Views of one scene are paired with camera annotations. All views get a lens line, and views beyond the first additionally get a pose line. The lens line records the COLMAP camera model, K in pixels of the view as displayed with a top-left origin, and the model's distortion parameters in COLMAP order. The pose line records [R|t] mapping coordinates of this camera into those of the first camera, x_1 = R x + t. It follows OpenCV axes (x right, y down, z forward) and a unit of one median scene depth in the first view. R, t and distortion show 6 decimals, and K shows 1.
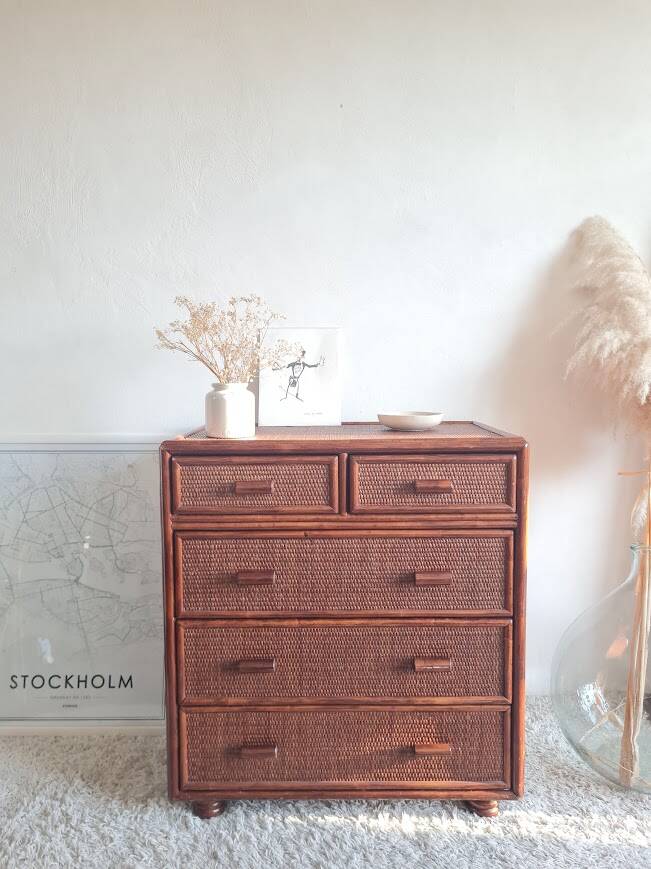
lens RADIAL K [[655.8, 0, 327.5], [0, 655.8, 436.4], [0, 0, 1]] dist [0.057817, -0.051182]
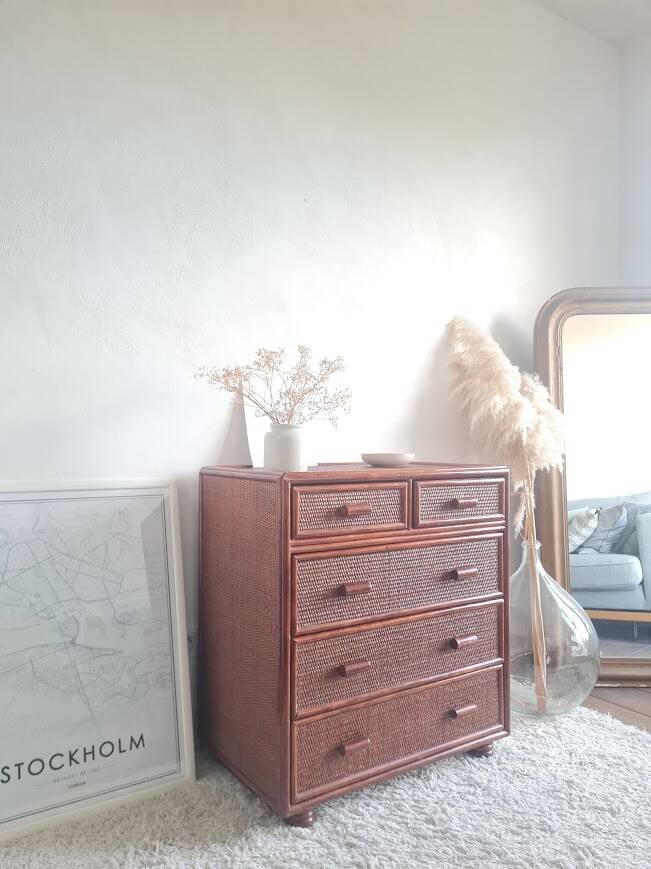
lens RADIAL K [[660.2, 0, 329.6], [0, 660.2, 440.8], [0, 0, 1]] dist [0.045358, -0.035038]
pose [[0.823911, 0.009686, 0.566636, -0.792640], [0.046924, 0.995255, -0.085243, 0.050642], [-0.564773, 0.096821, 0.819547, 0.040474]]
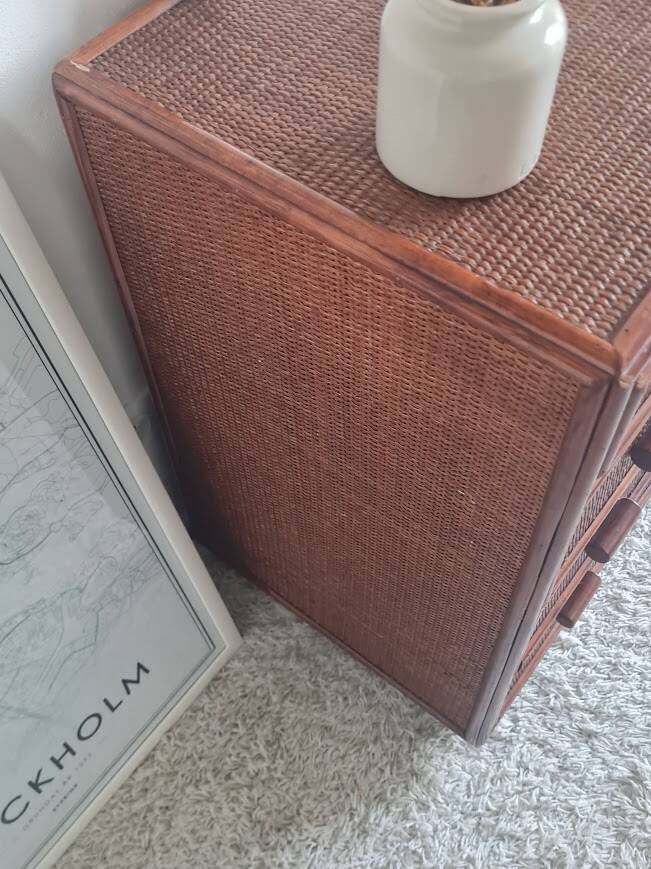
lens RADIAL K [[902.2, 0, 329.2], [0, 902.2, 438.0], [0, 0, 1]] dist [0.033504, 0.000000]
pose [[0.604595, -0.668021, 0.433834, -0.490853], [0.090420, 0.598691, 0.795860, -0.266560], [-0.791384, -0.441946, 0.422368, 0.904672]]
